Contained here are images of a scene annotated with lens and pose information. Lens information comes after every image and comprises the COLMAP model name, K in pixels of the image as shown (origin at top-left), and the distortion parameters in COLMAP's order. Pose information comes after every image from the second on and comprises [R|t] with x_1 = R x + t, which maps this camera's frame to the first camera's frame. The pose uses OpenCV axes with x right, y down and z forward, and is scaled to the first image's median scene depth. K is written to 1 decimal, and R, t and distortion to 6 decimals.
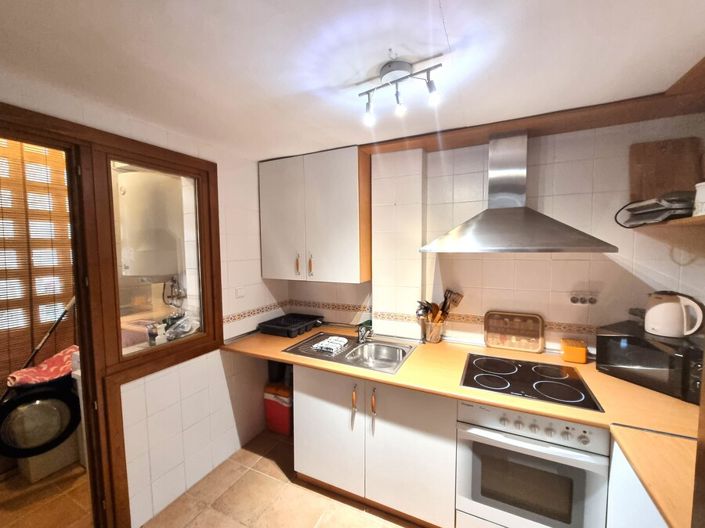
lens RADIAL K [[290.6, 0, 355.3], [0, 290.6, 263.1], [0, 0, 1]] dist [-0.001813, -0.000868]
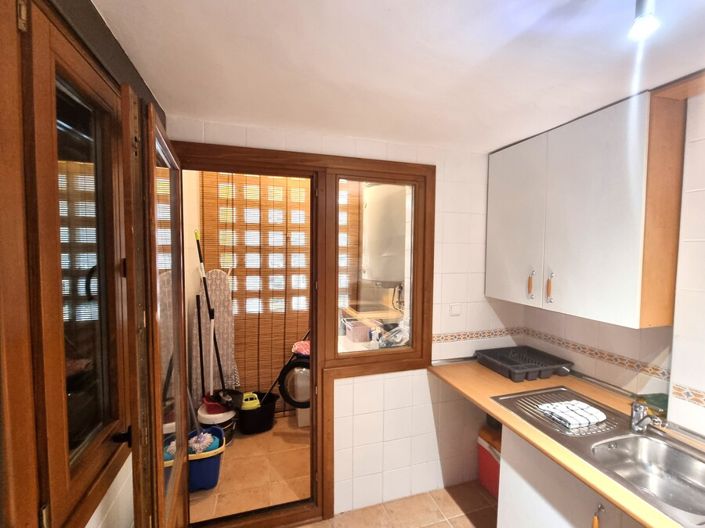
lens RADIAL K [[309.7, 0, 352.5], [0, 309.7, 265.1], [0, 0, 1]] dist [-0.005324, -0.000774]
pose [[0.681693, 0.053372, -0.729689, 0.066422], [-0.059465, 0.998078, 0.017450, -0.033399], [0.729218, 0.031495, 0.683556, 0.157762]]
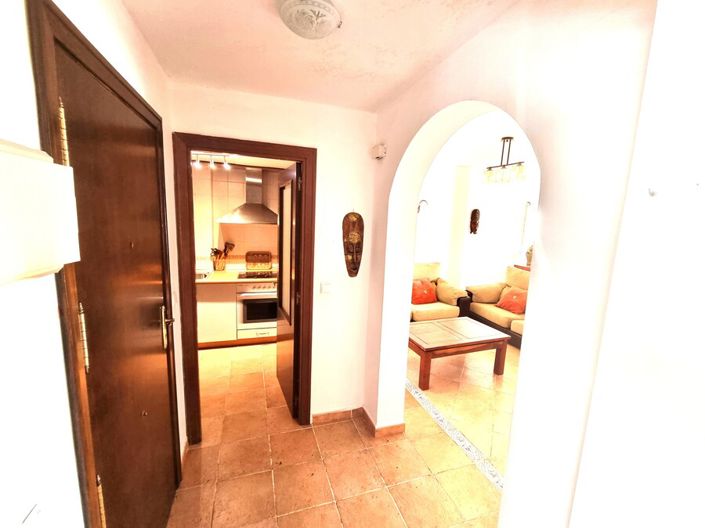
lens RADIAL K [[290.6, 0, 353.8], [0, 290.6, 265.2], [0, 0, 1]] dist [-0.001813, -0.000868]
pose [[0.707043, -0.058499, 0.704747, -0.454792], [-0.003368, 0.996283, 0.086077, 0.074198], [-0.707163, -0.063234, 0.704217, -0.968392]]
